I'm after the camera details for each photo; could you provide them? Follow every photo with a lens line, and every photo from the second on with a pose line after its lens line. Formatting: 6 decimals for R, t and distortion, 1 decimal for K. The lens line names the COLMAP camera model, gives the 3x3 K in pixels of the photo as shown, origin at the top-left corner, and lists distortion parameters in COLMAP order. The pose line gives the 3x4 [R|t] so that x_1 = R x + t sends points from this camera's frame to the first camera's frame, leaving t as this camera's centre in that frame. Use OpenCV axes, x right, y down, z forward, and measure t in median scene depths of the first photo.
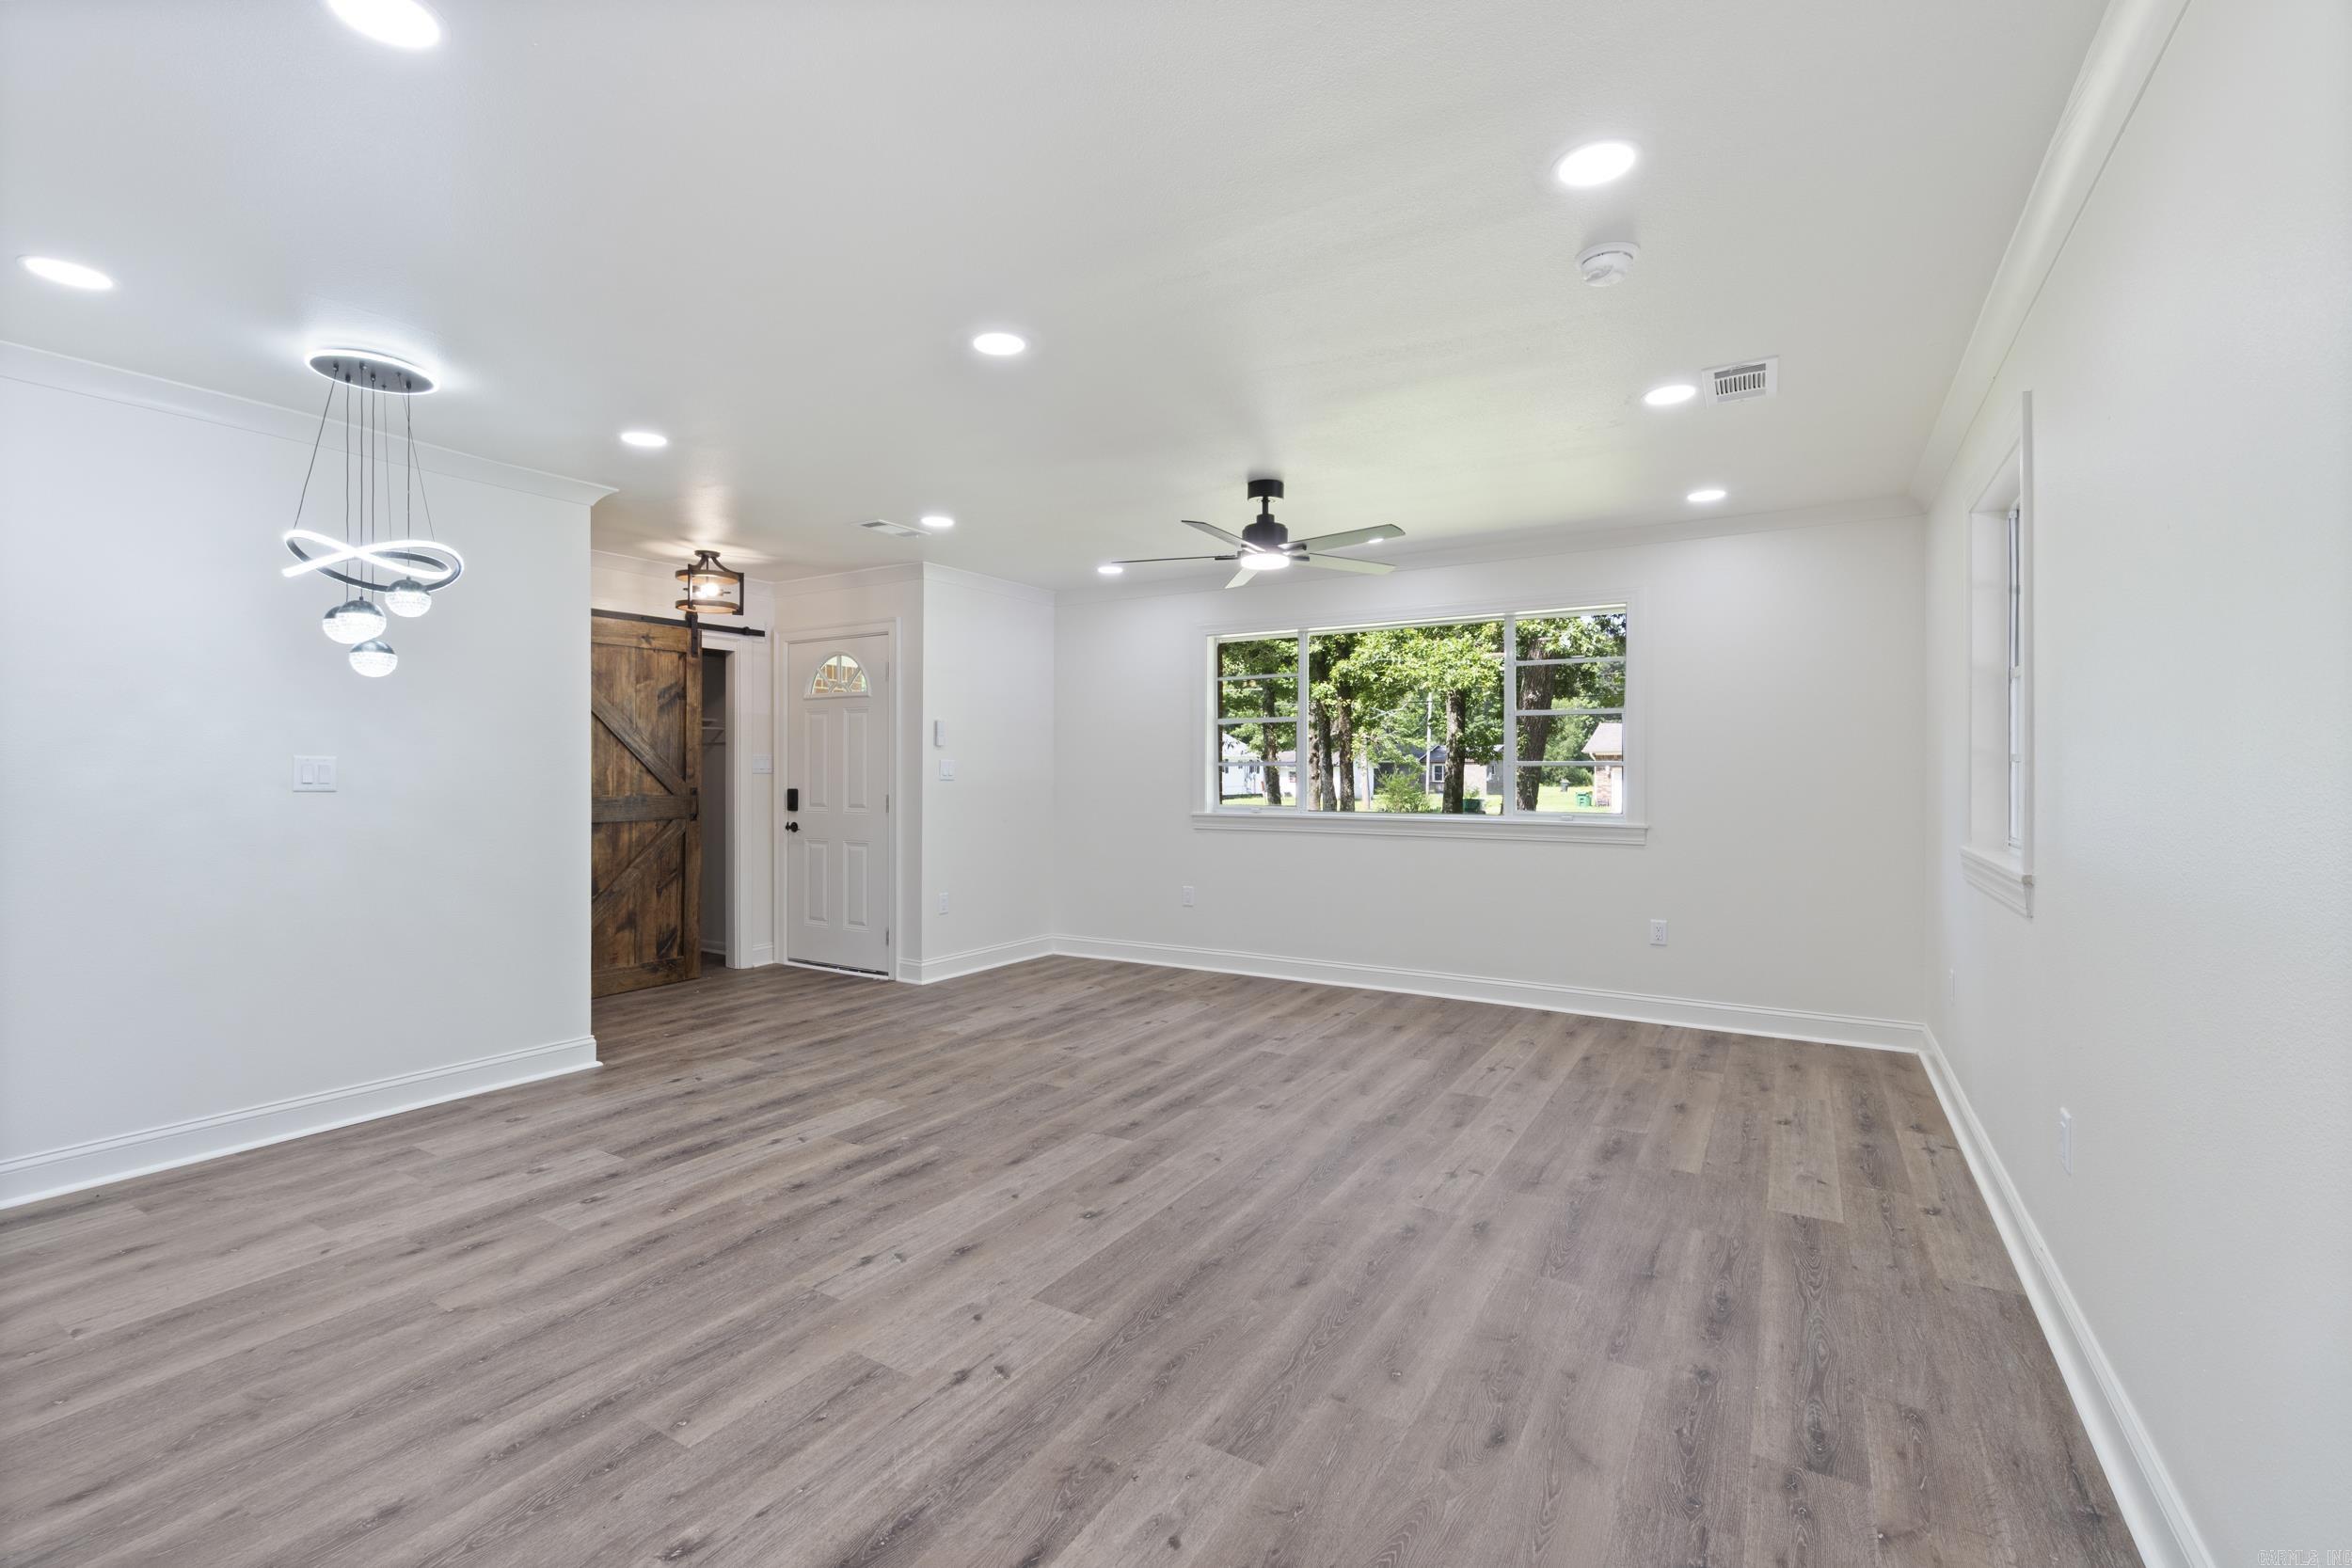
lens RADIAL K [[1025.7, 0, 1167.5], [0, 1025.7, 765.6], [0, 0, 1]] dist [-0.008594, 0.002733]
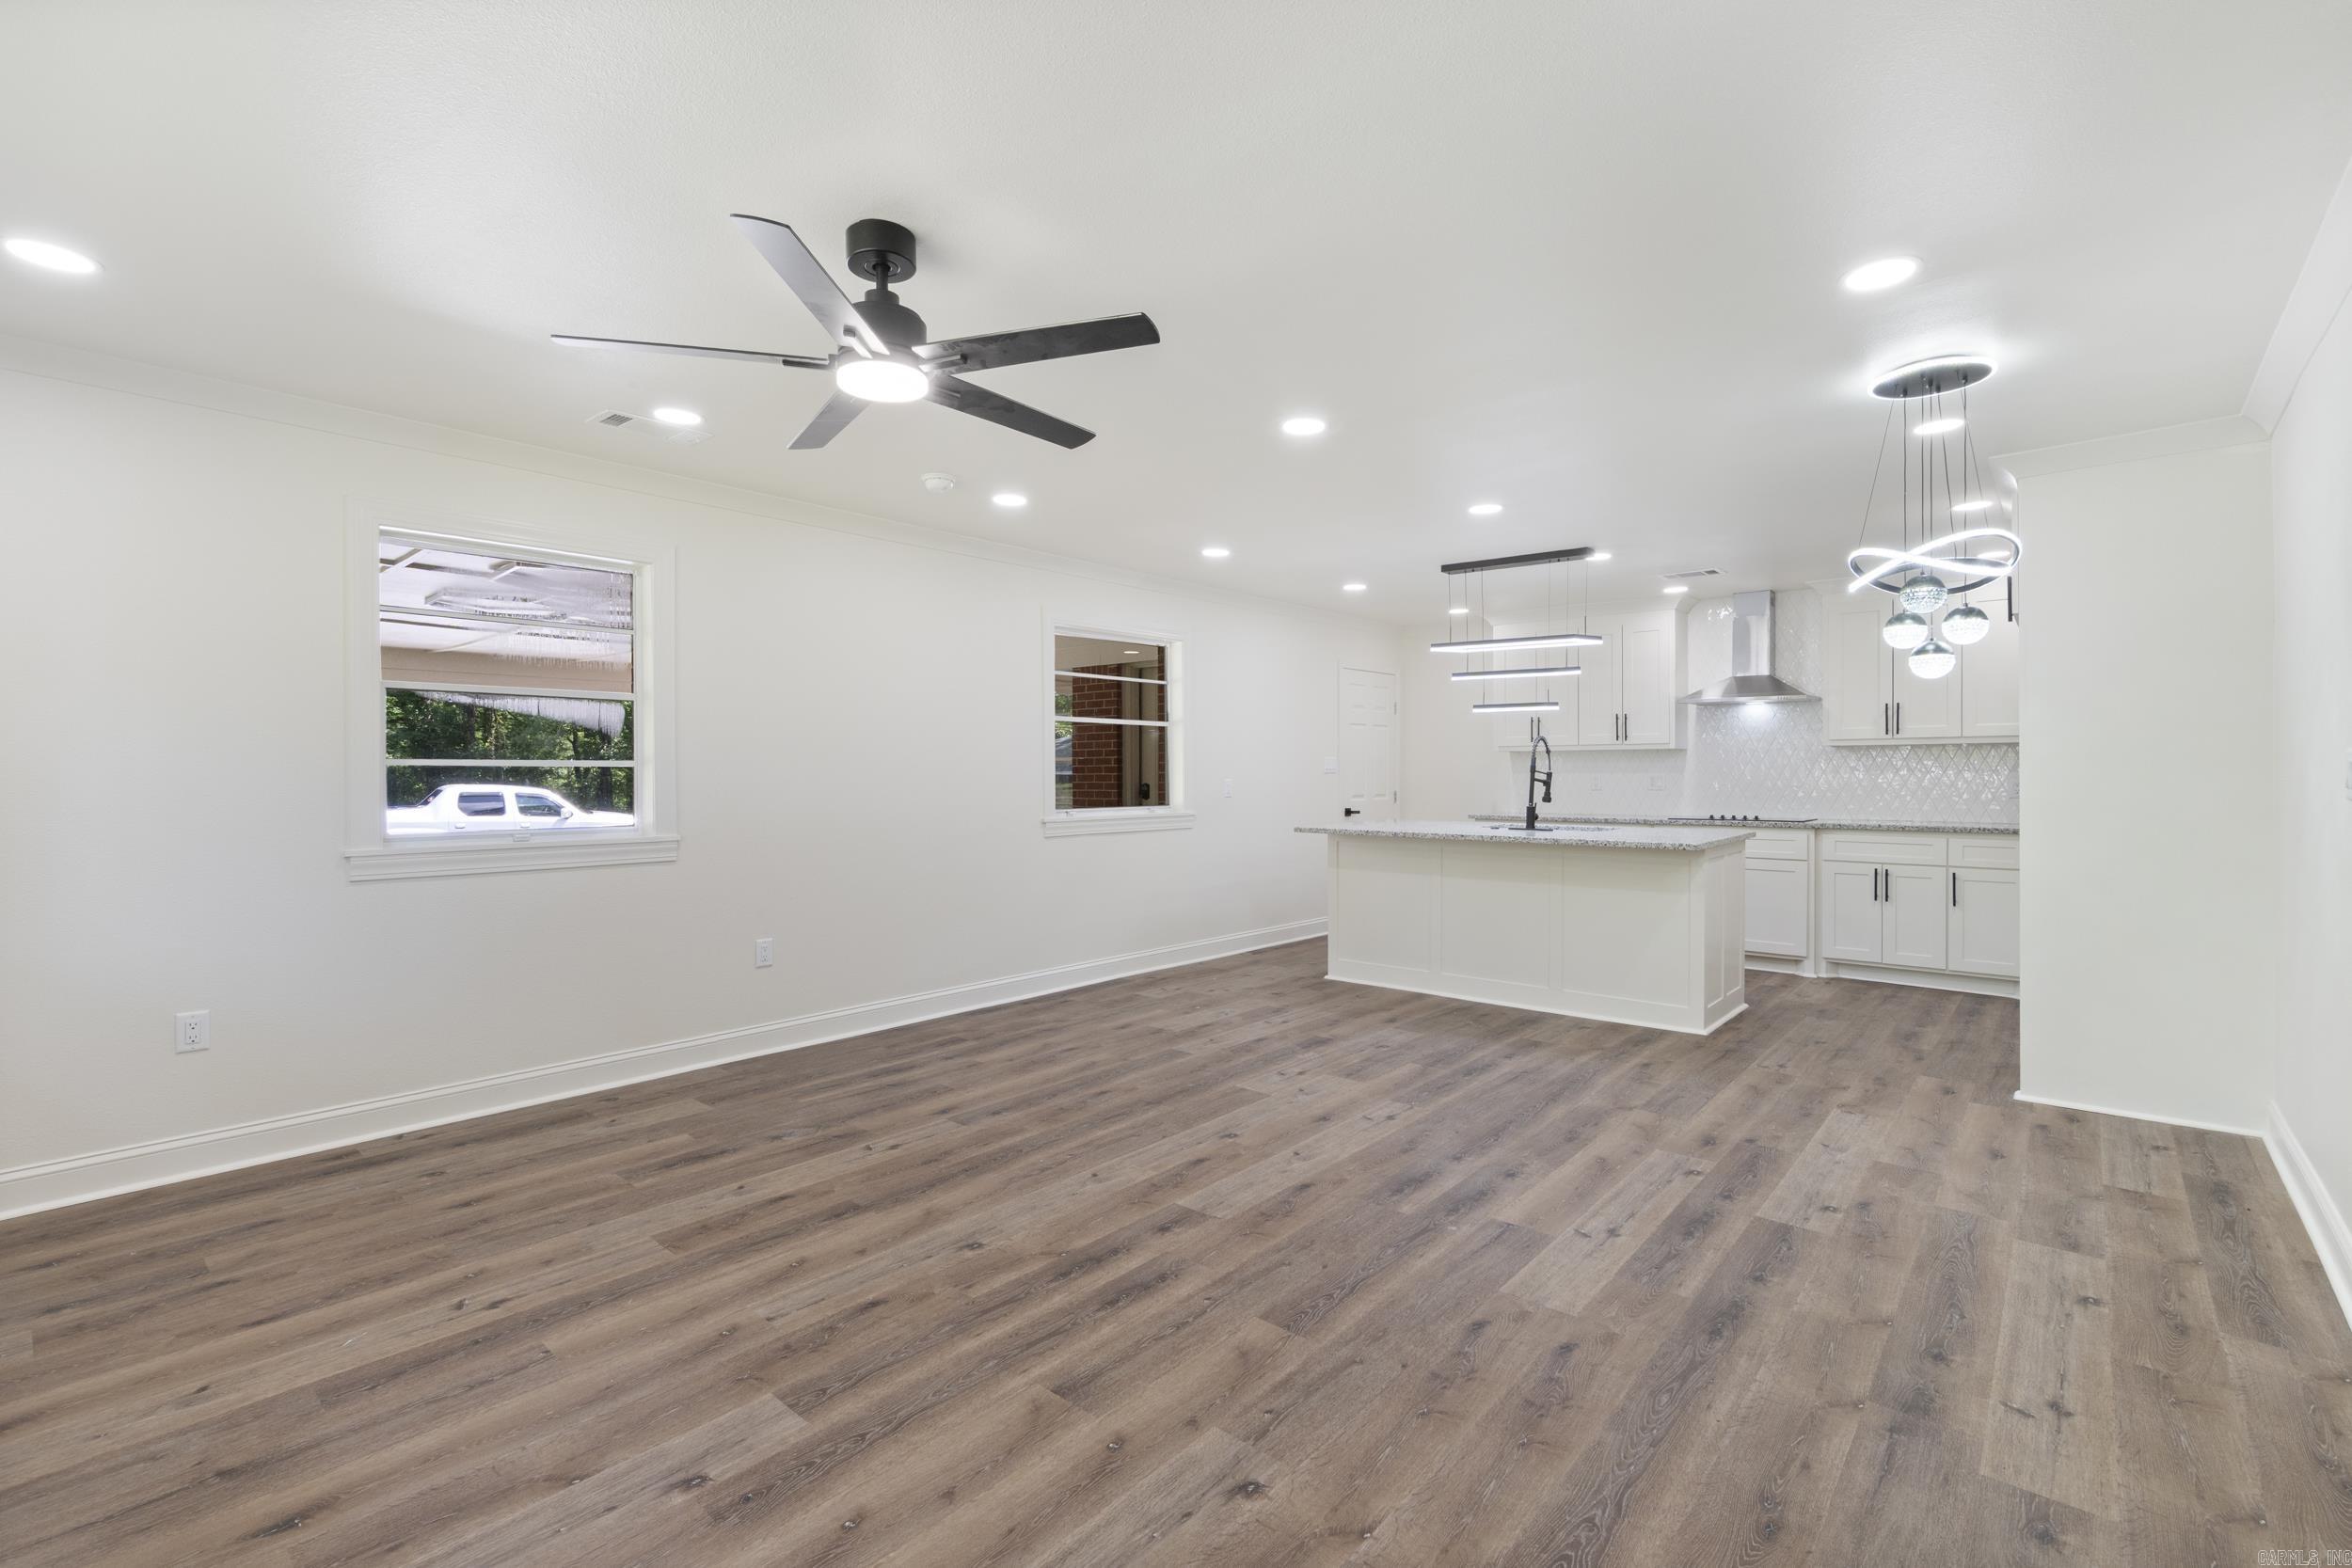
lens RADIAL K [[1025.7, 0, 1178.1], [0, 1025.7, 786.1], [0, 0, 1]] dist [-0.008594, 0.002733]
pose [[-0.986755, -0.000658, 0.162219, -0.157132], [0.000161, 0.999987, 0.005033, 0.011389], [-0.162220, 0.004993, -0.986742, 1.645021]]
